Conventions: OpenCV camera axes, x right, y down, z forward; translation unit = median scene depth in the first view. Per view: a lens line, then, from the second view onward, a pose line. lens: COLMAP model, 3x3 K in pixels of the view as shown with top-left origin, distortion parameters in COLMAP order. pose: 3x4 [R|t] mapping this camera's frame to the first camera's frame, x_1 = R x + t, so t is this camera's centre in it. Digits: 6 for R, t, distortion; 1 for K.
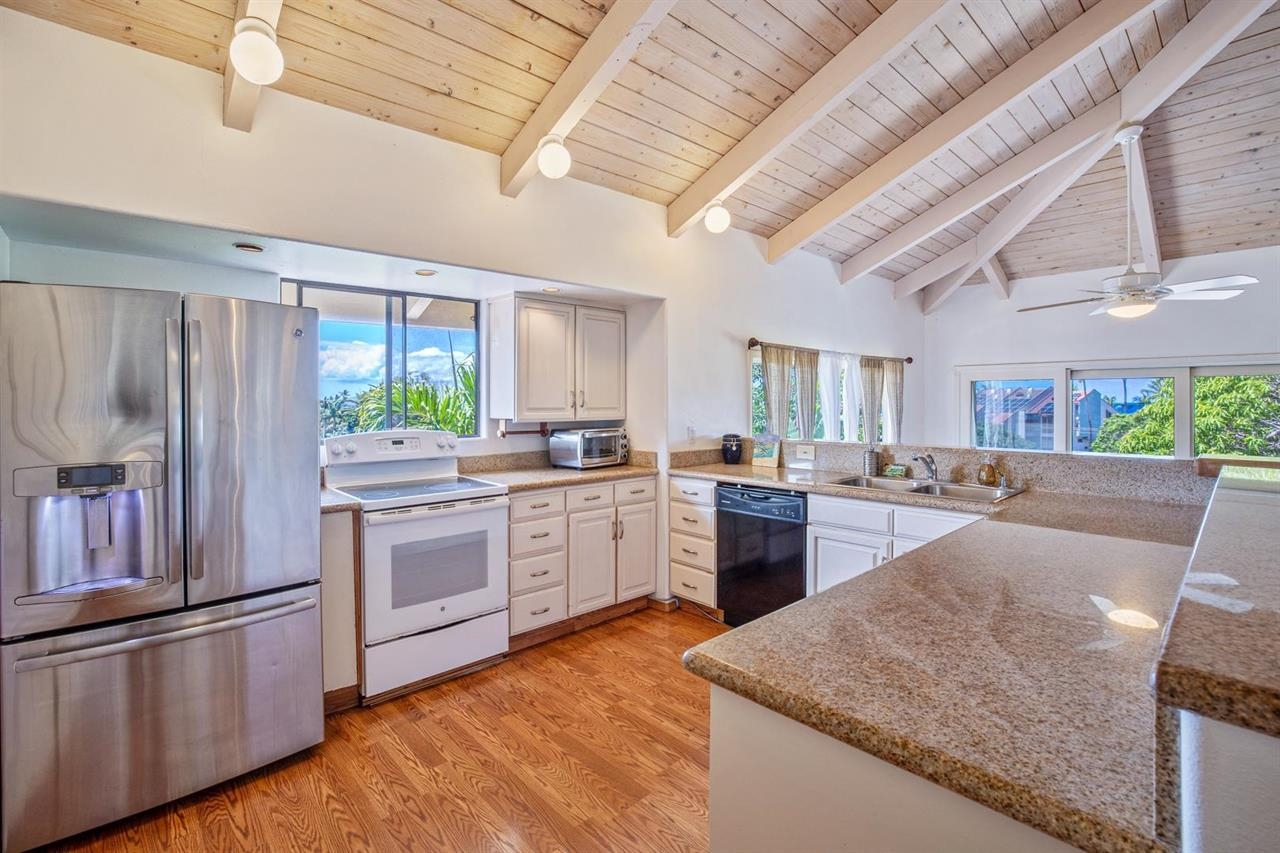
lens RADIAL K [[578.4, 0, 566.6], [0, 578.4, 422.9], [0, 0, 1]] dist [-0.022730, 0.005698]
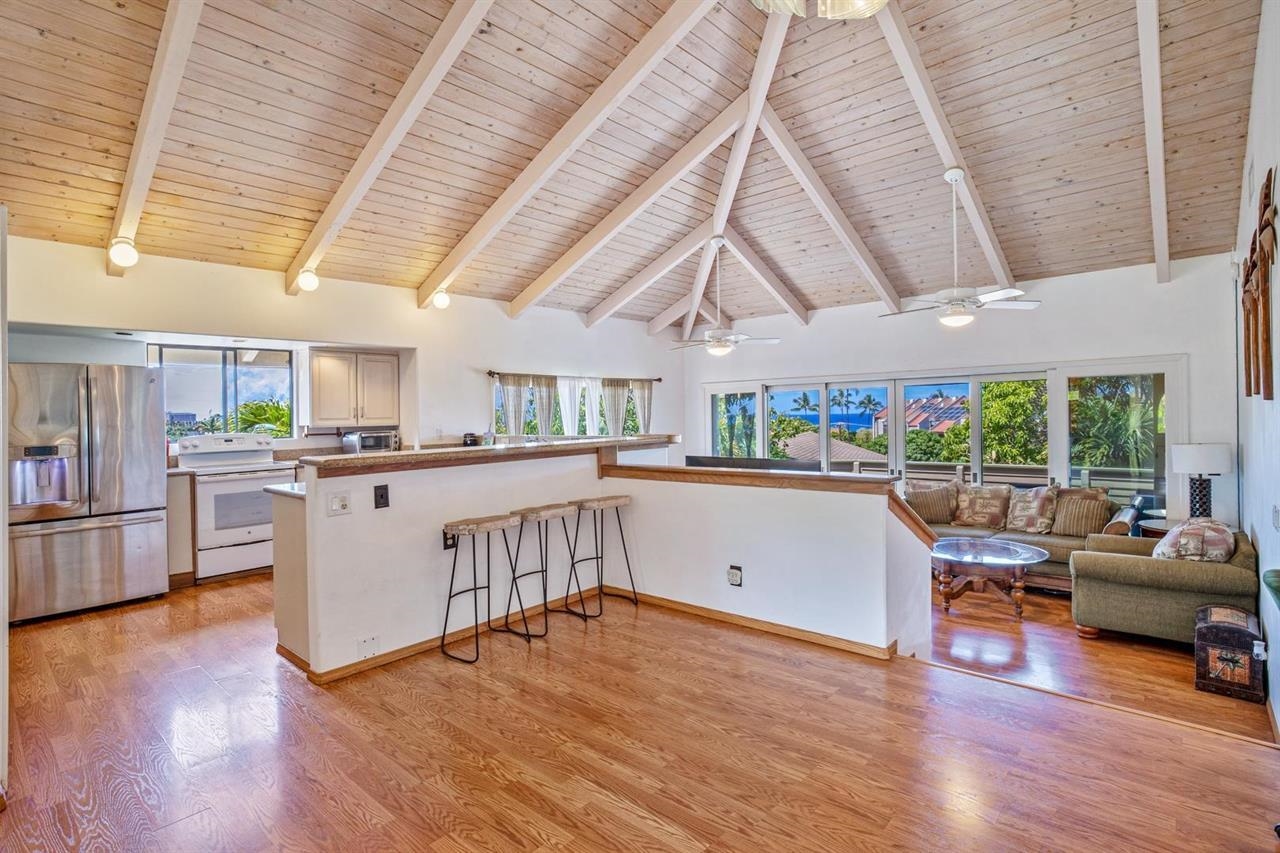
lens RADIAL K [[640.6, 0, 613.5], [0, 640.6, 429.8], [0, 0, 1]] dist [-0.004256, 0.007277]
pose [[0.993409, -0.020358, 0.112802, 0.566001], [0.022200, 0.999640, -0.015089, 0.053172], [-0.112455, 0.017494, 0.993503, -0.897003]]
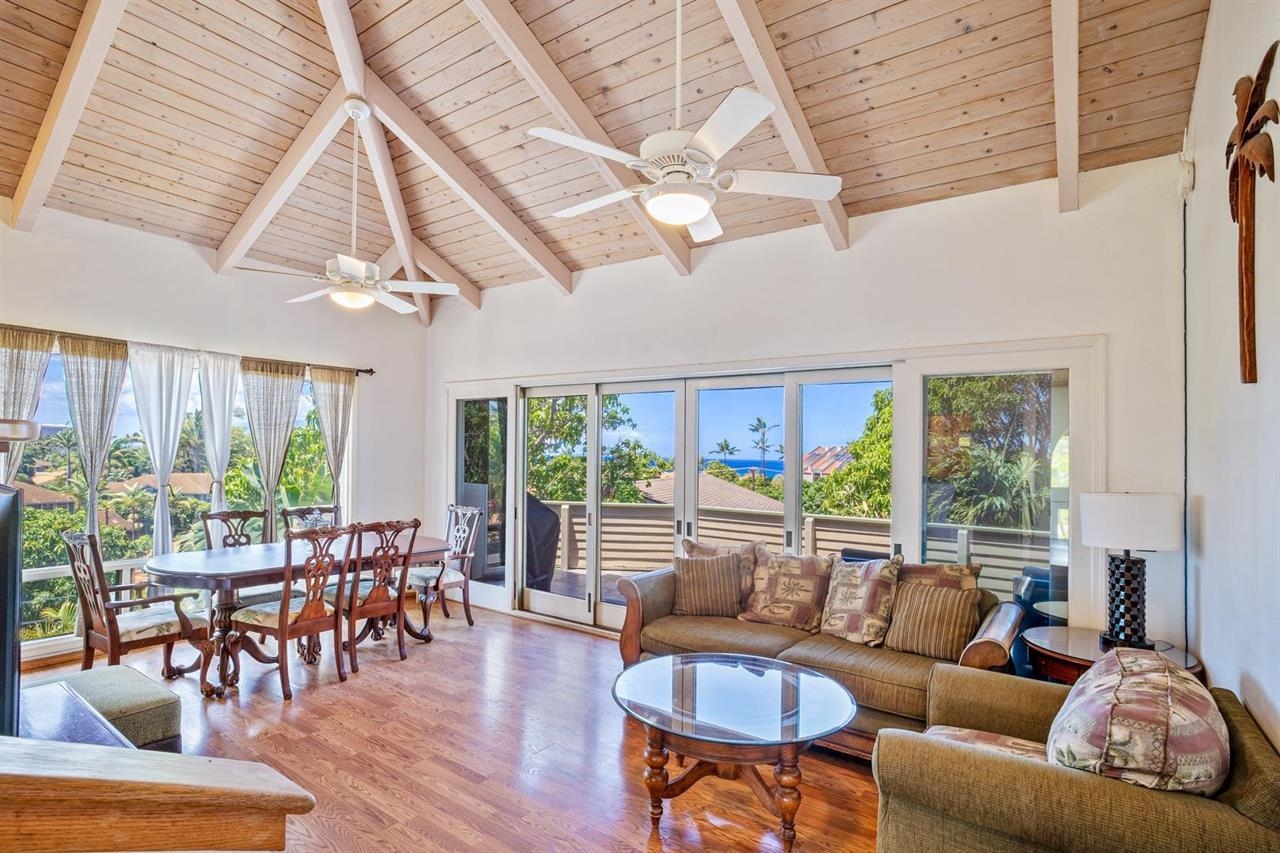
lens RADIAL K [[640.6, 0, 641.8], [0, 640.6, 439.2], [0, 0, 1]] dist [-0.004256, 0.007277]
pose [[0.968814, 0.034042, 0.245439, 1.317358], [-0.018921, 0.997789, -0.063704, 0.088761], [-0.247065, 0.057073, 0.967317, -0.179830]]
